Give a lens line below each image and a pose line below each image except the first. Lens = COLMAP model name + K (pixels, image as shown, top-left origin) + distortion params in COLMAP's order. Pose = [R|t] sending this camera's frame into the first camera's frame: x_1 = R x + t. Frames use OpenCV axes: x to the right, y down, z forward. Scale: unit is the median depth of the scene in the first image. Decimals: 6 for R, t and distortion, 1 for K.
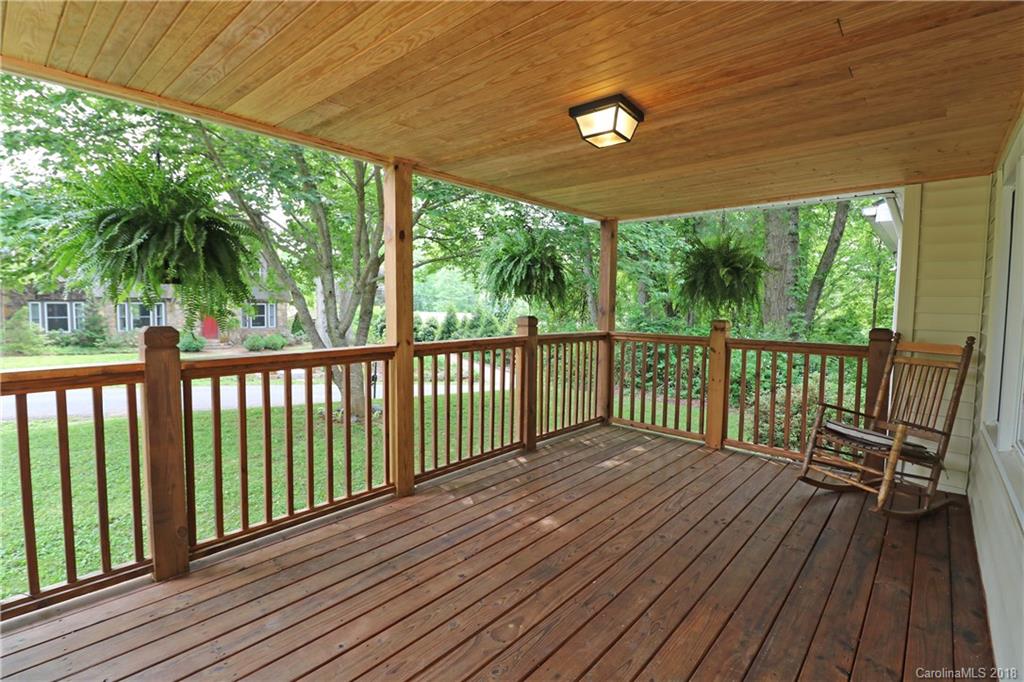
lens RADIAL K [[482.1, 0, 510.6], [0, 482.1, 338.2], [0, 0, 1]] dist [-0.013224, -0.003415]
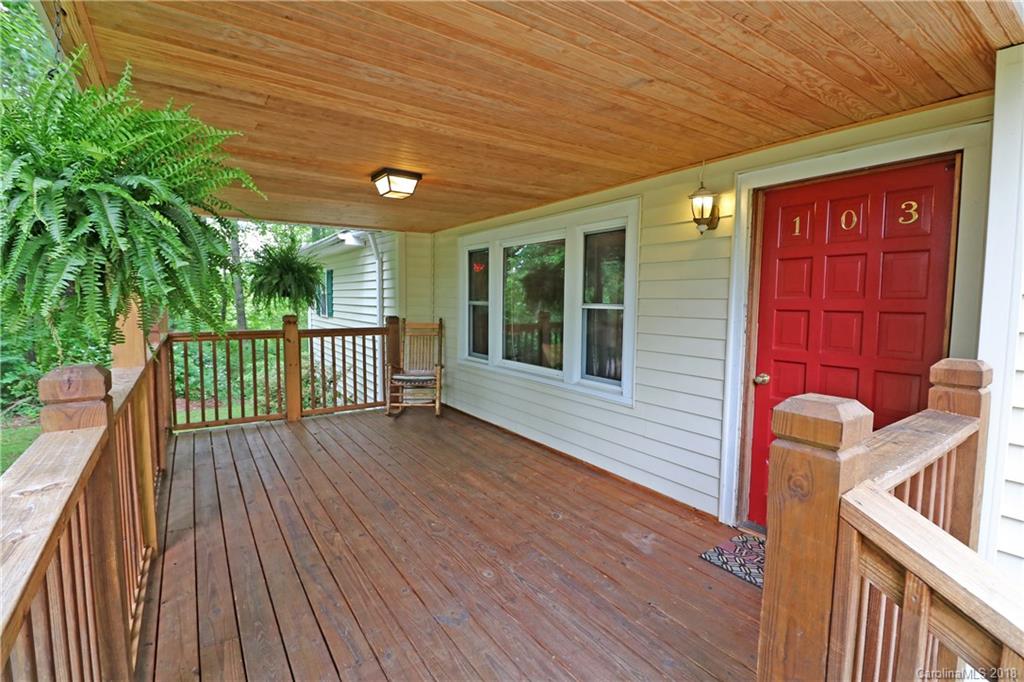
lens RADIAL K [[482.1, 0, 512.9], [0, 482.1, 338.7], [0, 0, 1]] dist [-0.013224, -0.003415]
pose [[0.225612, -0.089143, 0.970130, -0.904748], [0.064923, 0.994967, 0.076327, -0.050708], [-0.972052, 0.045764, 0.230264, 0.259522]]
